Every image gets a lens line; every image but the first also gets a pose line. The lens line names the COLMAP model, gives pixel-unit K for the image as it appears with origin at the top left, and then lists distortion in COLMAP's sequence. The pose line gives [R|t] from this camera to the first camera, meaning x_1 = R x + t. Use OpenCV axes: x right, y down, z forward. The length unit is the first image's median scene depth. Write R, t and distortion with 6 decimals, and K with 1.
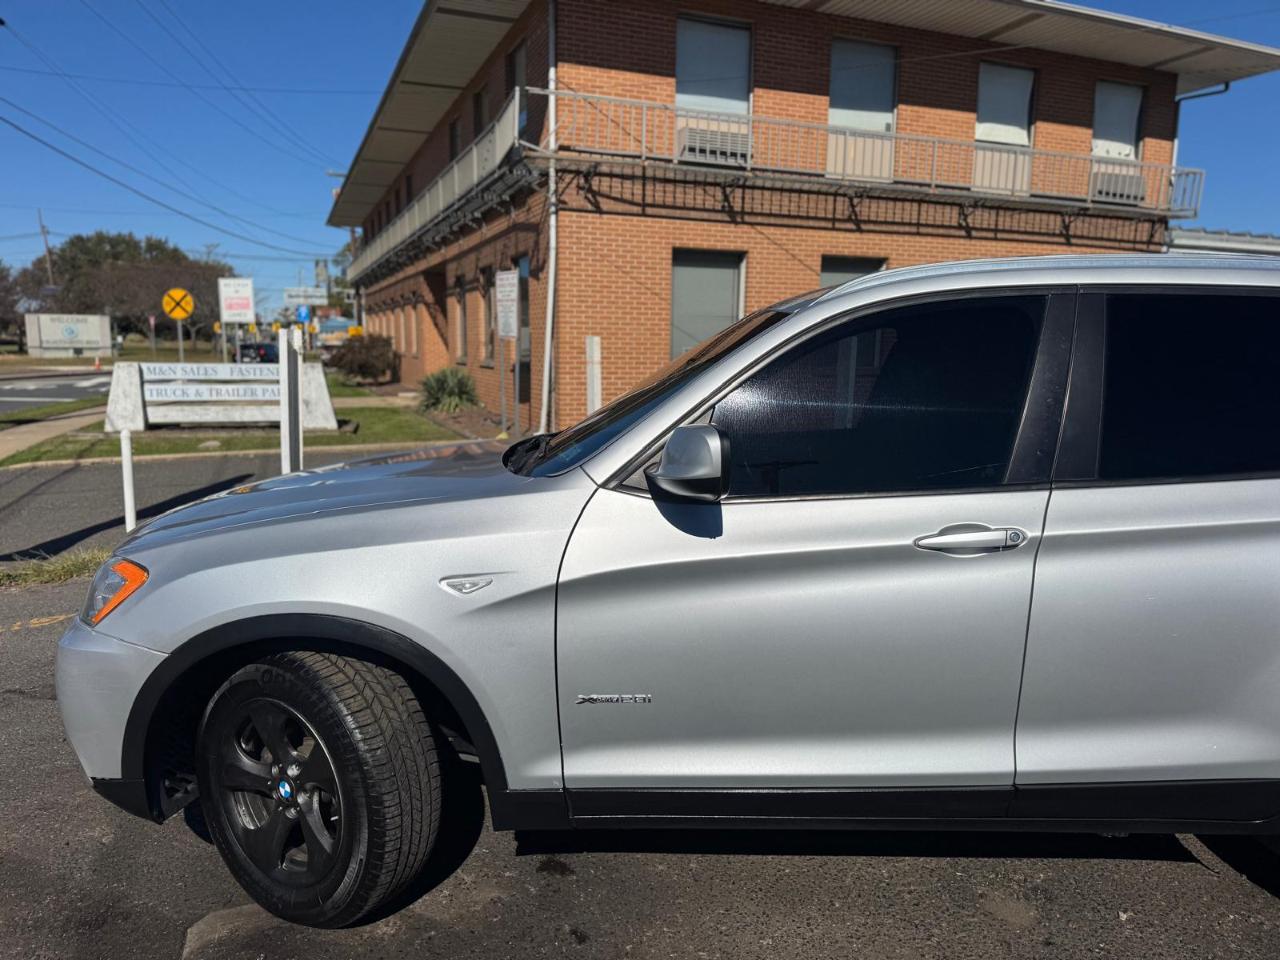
lens RADIAL K [[885.3, 0, 647.0], [0, 885.3, 486.7], [0, 0, 1]] dist [0.037338, -0.059353]
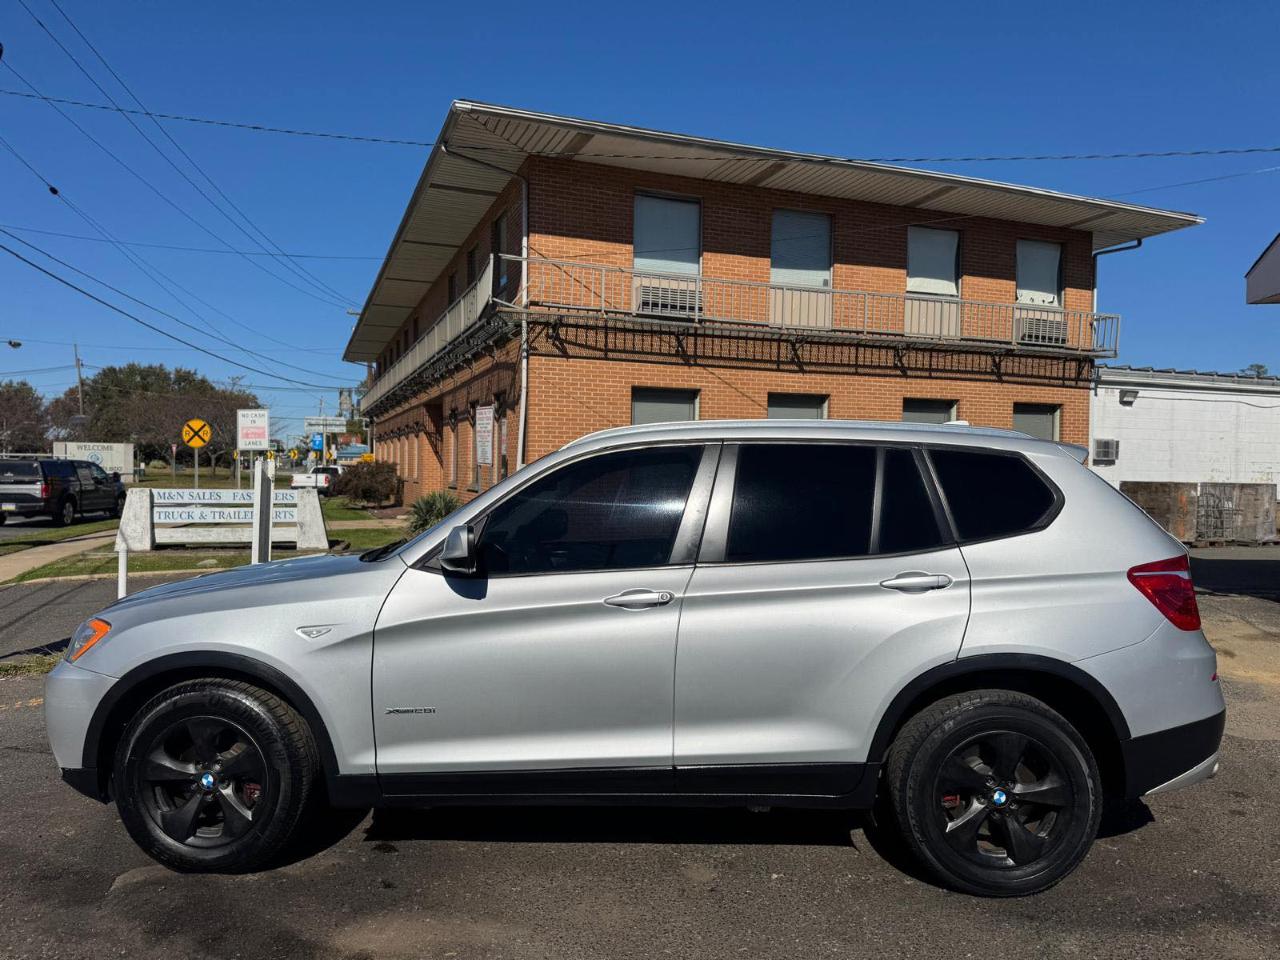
lens RADIAL K [[885.3, 0, 648.9], [0, 885.3, 478.2], [0, 0, 1]] dist [0.037338, -0.059353]
pose [[0.999923, -0.000388, -0.012407, 0.060302], [-0.001467, 0.988822, -0.149093, 0.011864], [0.012326, 0.149100, 0.988745, -0.084399]]
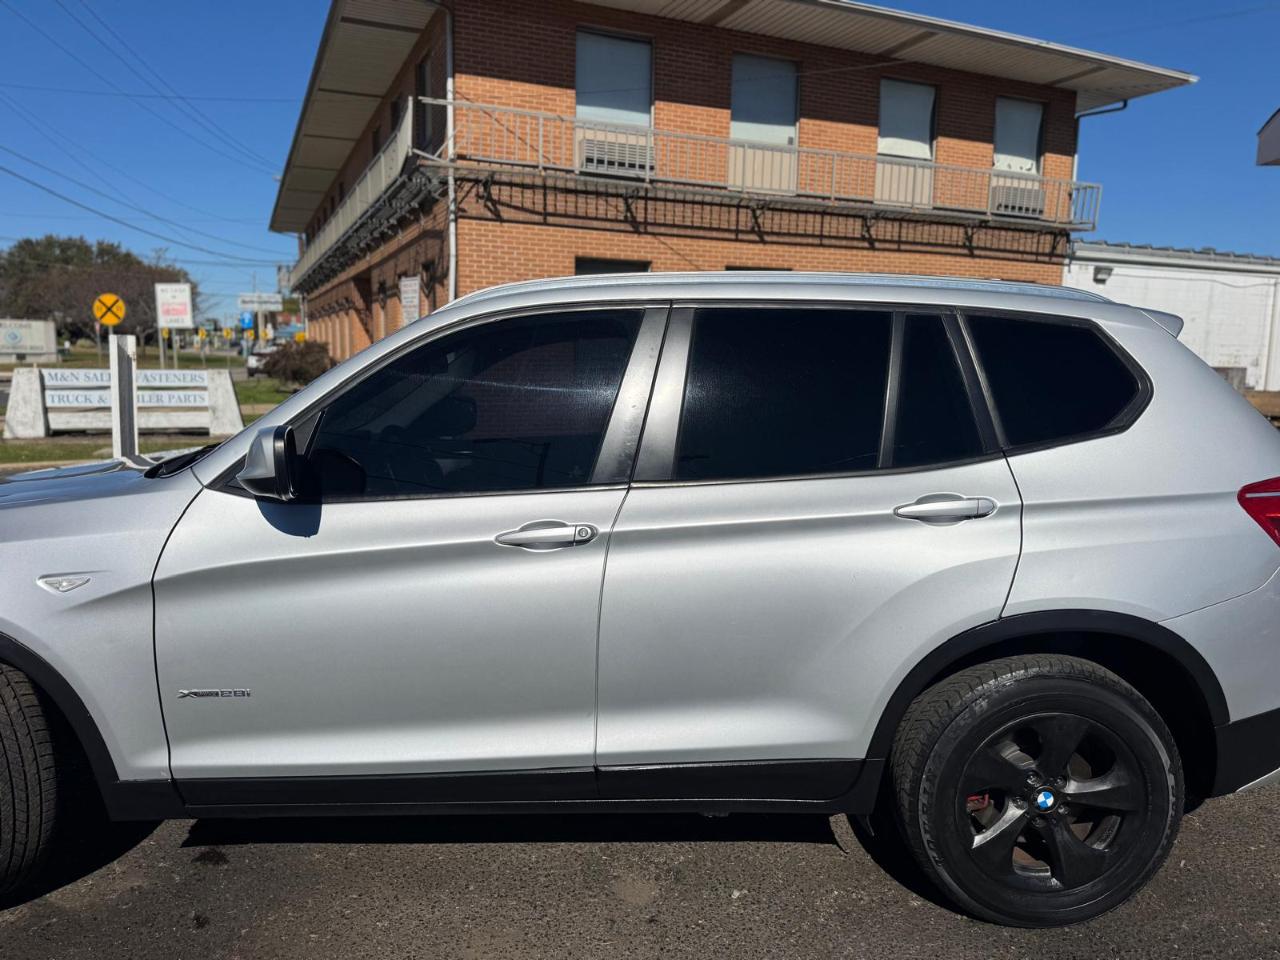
lens RADIAL K [[885.3, 0, 646.8], [0, 885.3, 481.7], [0, 0, 1]] dist [0.037338, -0.059353]
pose [[0.999272, -0.002353, 0.038088, 0.066763], [0.002870, 0.999904, -0.013530, 0.001366], [-0.038052, 0.013629, 0.999183, -0.009957]]
